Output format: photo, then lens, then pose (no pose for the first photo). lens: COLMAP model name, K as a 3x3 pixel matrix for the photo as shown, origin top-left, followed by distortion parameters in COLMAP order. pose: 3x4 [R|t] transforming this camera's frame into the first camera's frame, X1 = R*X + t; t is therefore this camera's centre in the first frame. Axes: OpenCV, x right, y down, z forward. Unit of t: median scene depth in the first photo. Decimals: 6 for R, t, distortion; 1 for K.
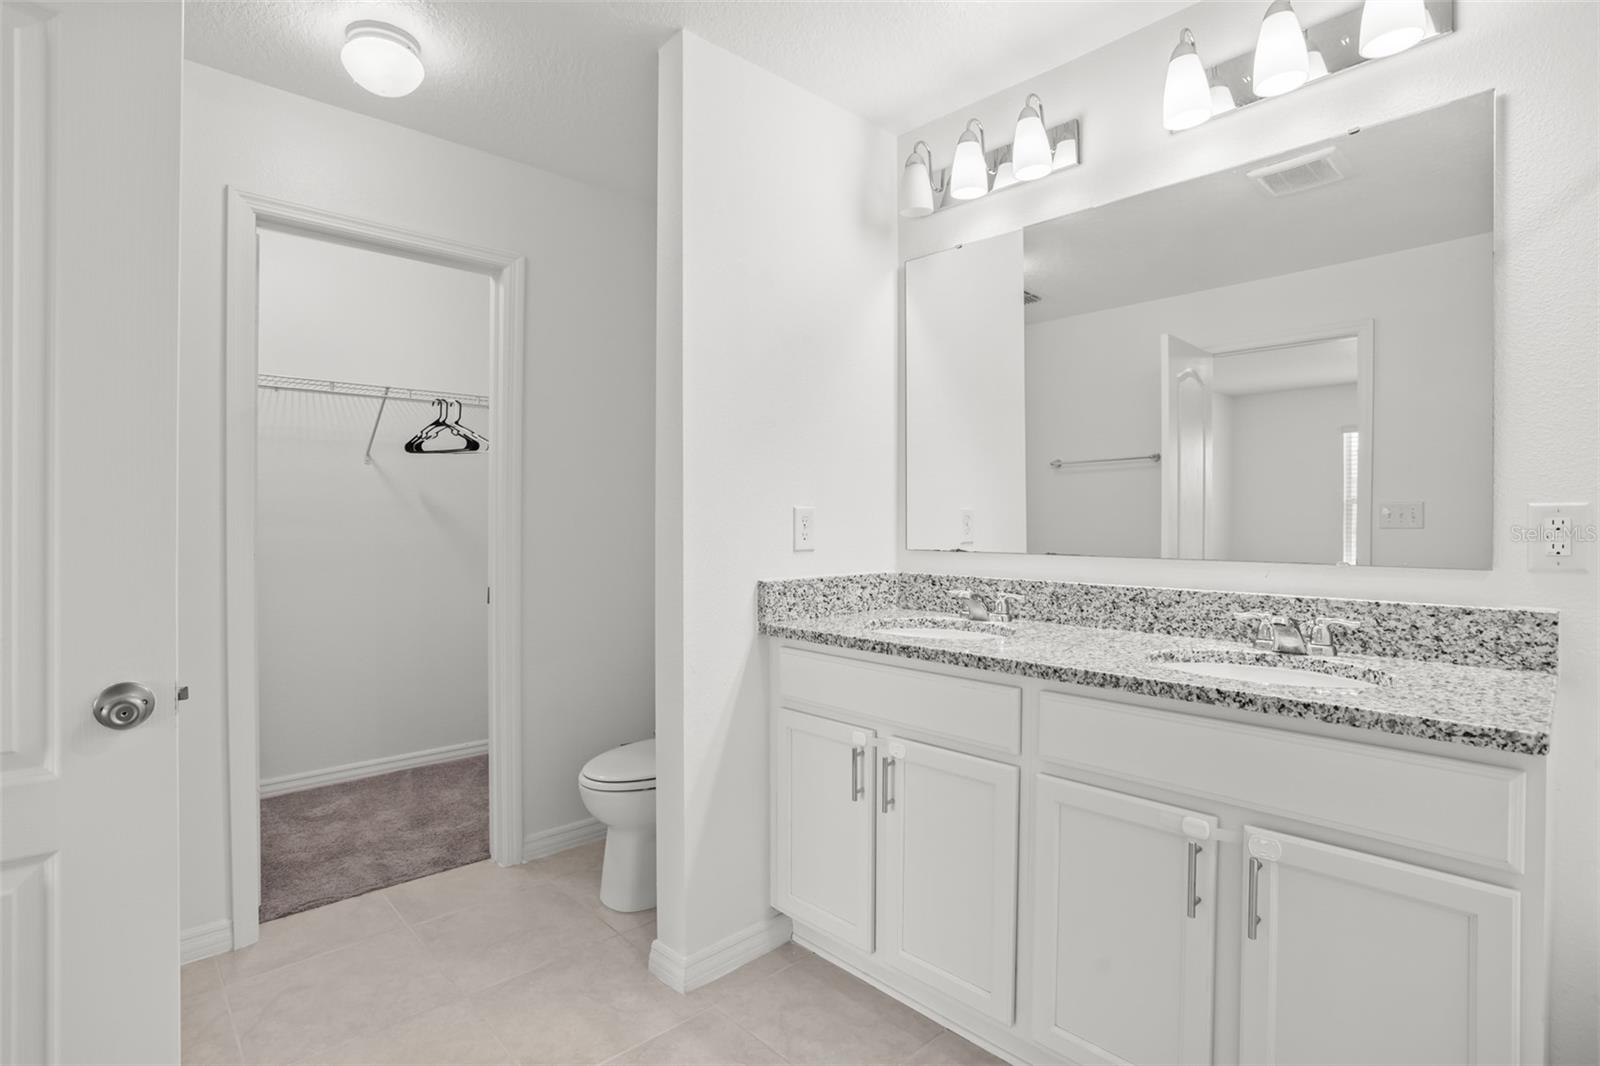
lens RADIAL K [[781.7, 0, 801.2], [0, 781.7, 521.5], [0, 0, 1]] dist [-0.064581, 0.029998]
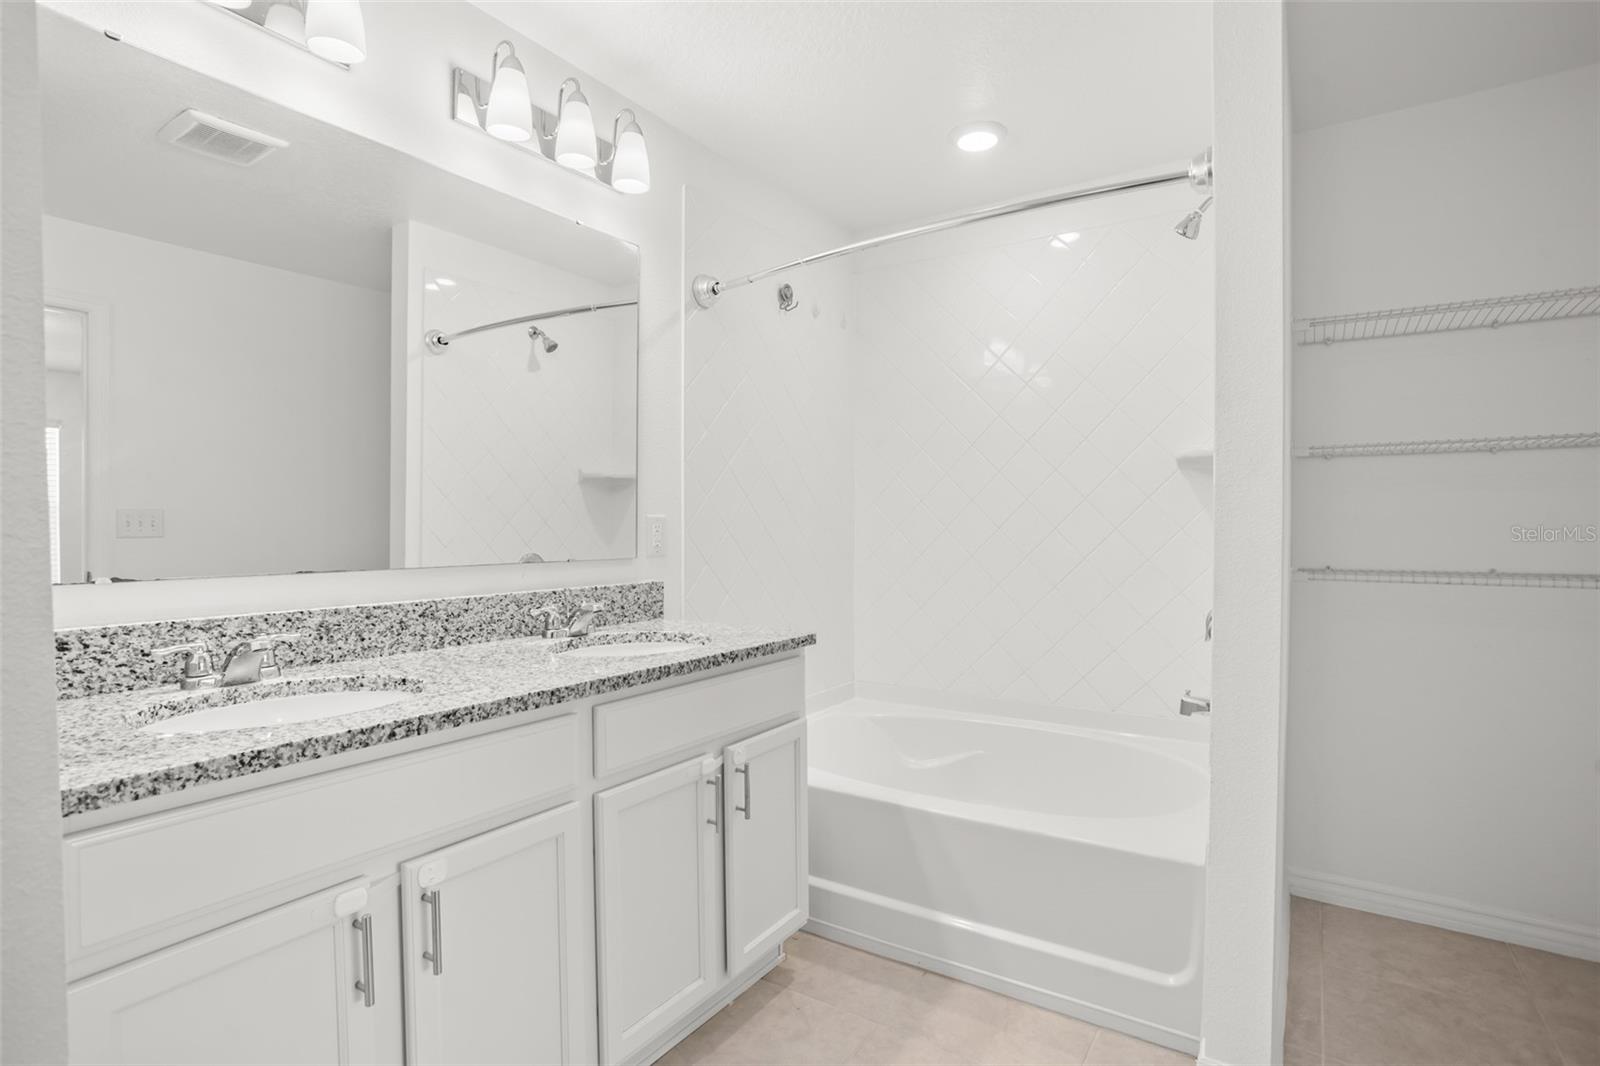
lens RADIAL K [[781.7, 0, 801.2], [0, 781.7, 521.5], [0, 0, 1]] dist [-0.064581, 0.029998]
pose [[-0.210948, 0.003138, 0.977492, -0.569385], [0.002520, 0.999993, -0.002667, -0.004133], [-0.977494, 0.001901, -0.210954, 0.810487]]
